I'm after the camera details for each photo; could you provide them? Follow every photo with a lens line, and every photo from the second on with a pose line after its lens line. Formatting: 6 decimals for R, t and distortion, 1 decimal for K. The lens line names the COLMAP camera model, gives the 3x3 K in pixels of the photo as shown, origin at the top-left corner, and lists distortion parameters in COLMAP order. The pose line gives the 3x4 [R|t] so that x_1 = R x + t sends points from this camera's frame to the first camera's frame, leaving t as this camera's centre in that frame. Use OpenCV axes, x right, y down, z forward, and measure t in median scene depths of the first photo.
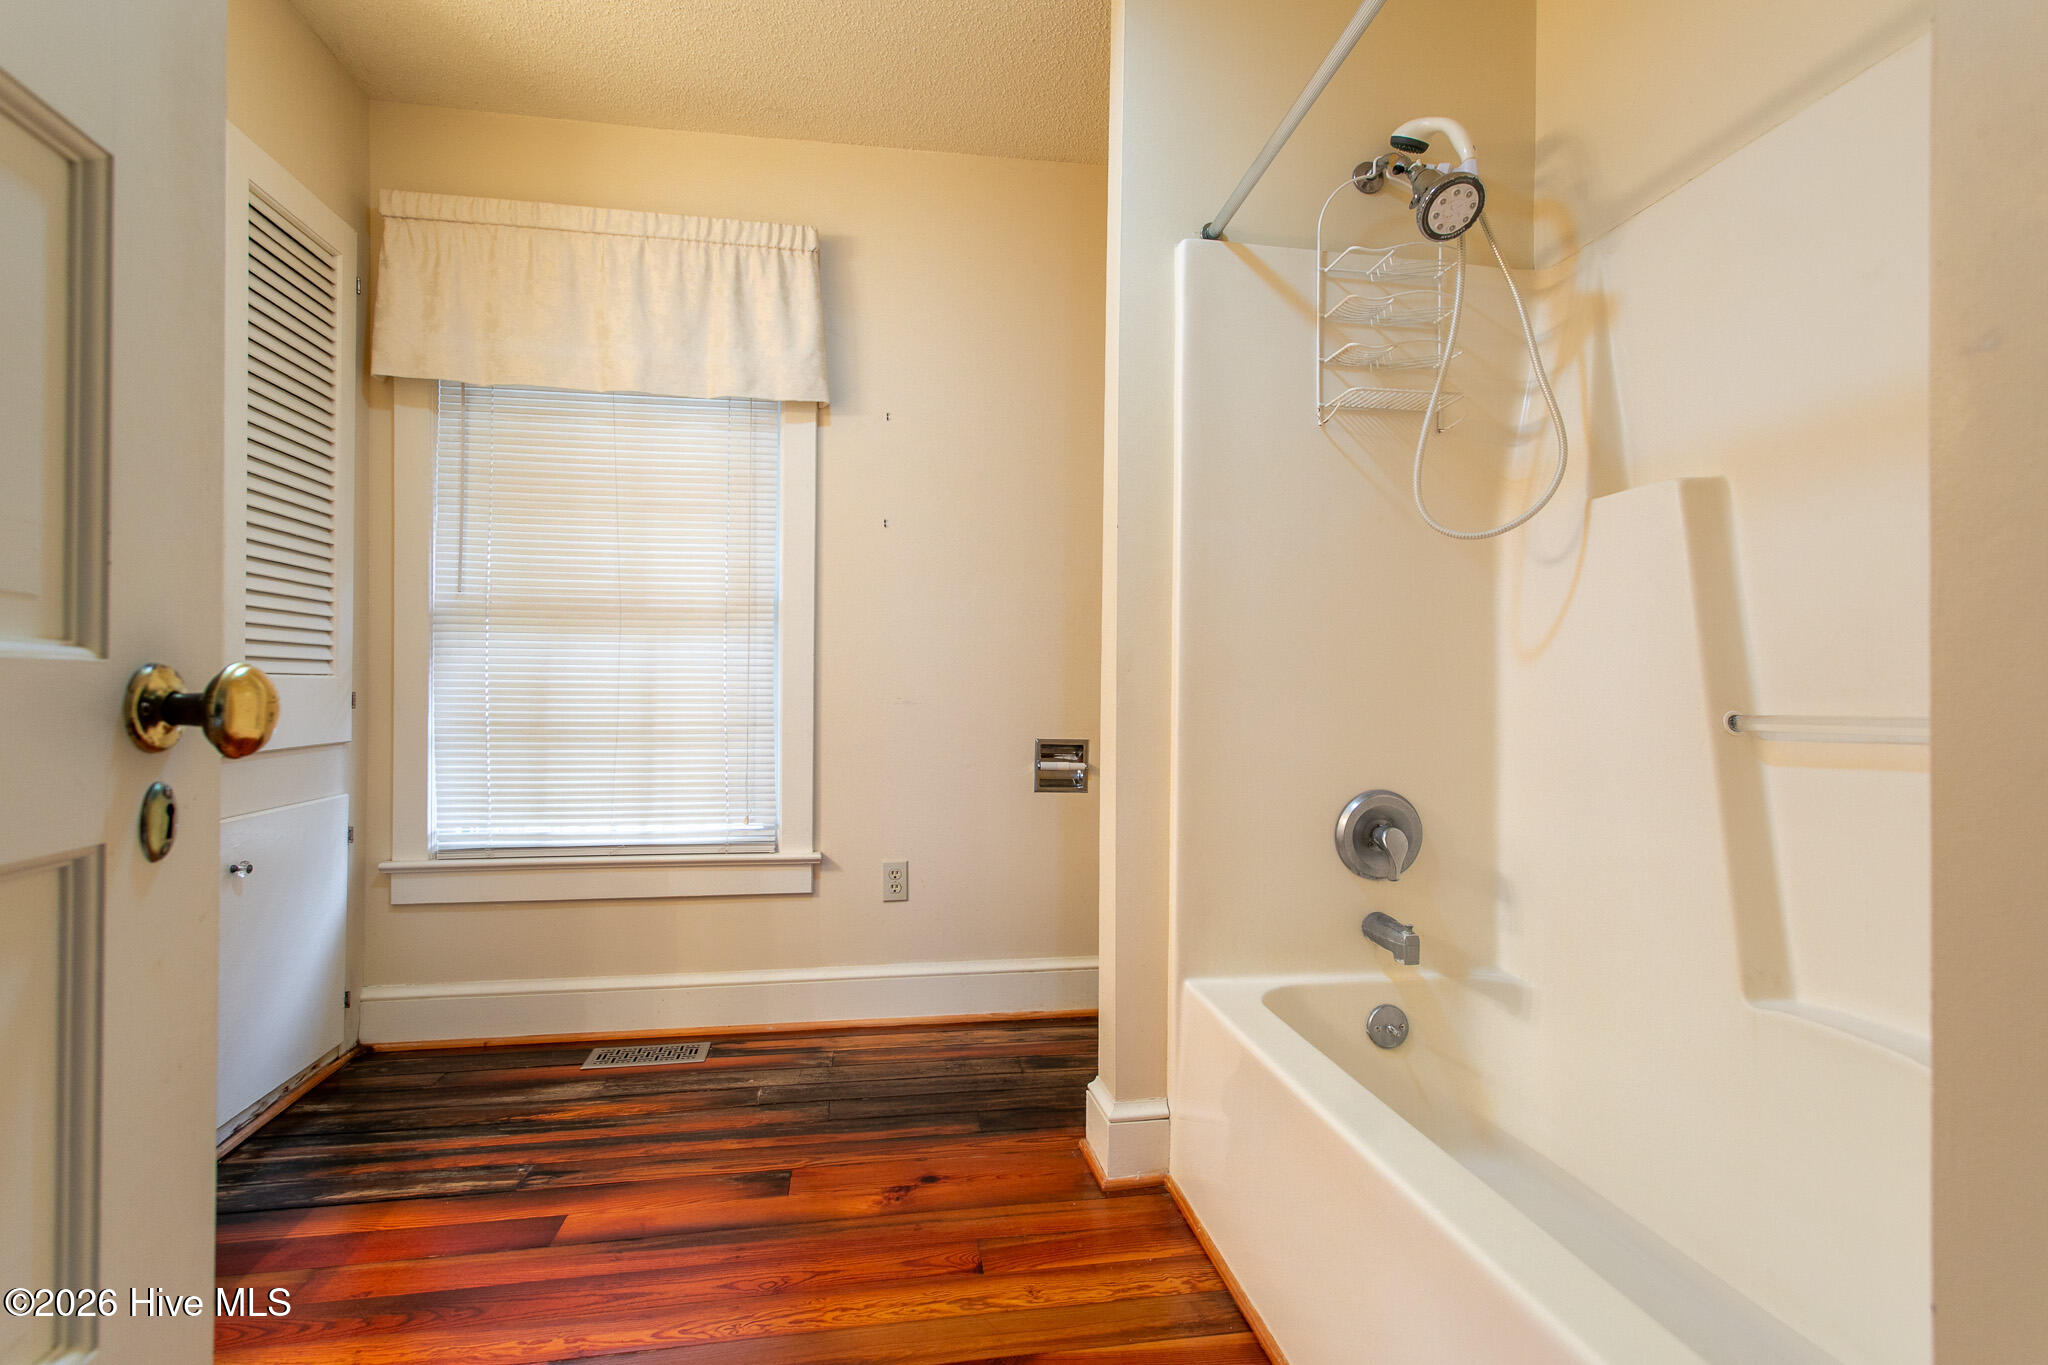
lens RADIAL K [[1000.7, 0, 1018.6], [0, 1000.7, 682.1], [0, 0, 1]] dist [0.004857, -0.000286]
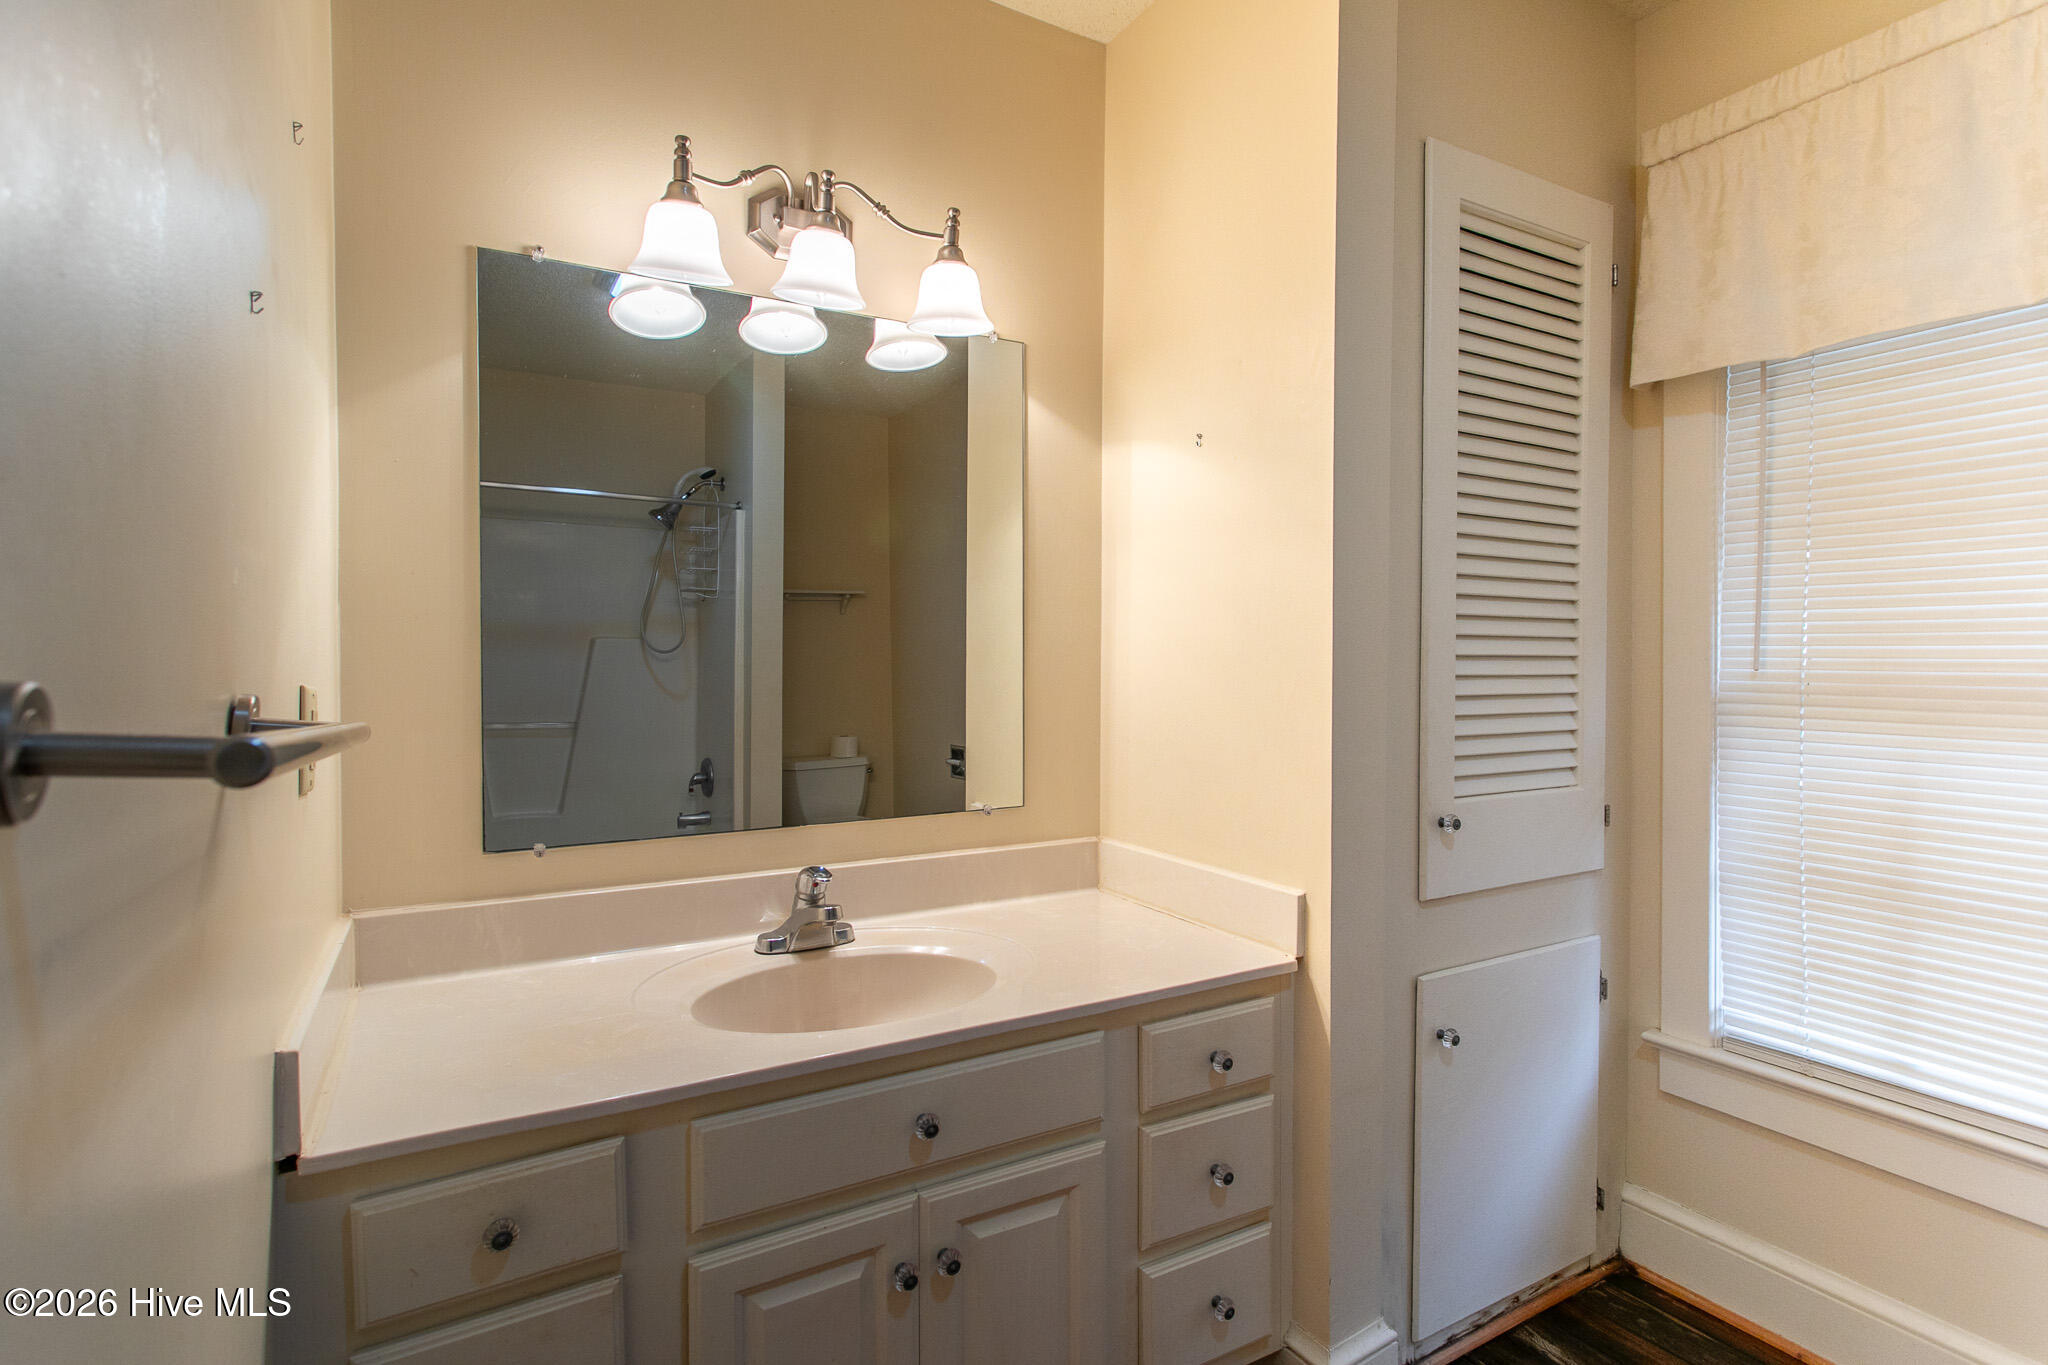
lens RADIAL K [[1000.7, 0, 1018.0], [0, 1000.7, 679.0], [0, 0, 1]] dist [0.004857, -0.000286]
pose [[0.359222, 0.001449, -0.933251, -0.104842], [-0.002415, 0.999997, 0.000623, -0.084728], [0.933249, 0.002029, 0.359225, 0.294307]]
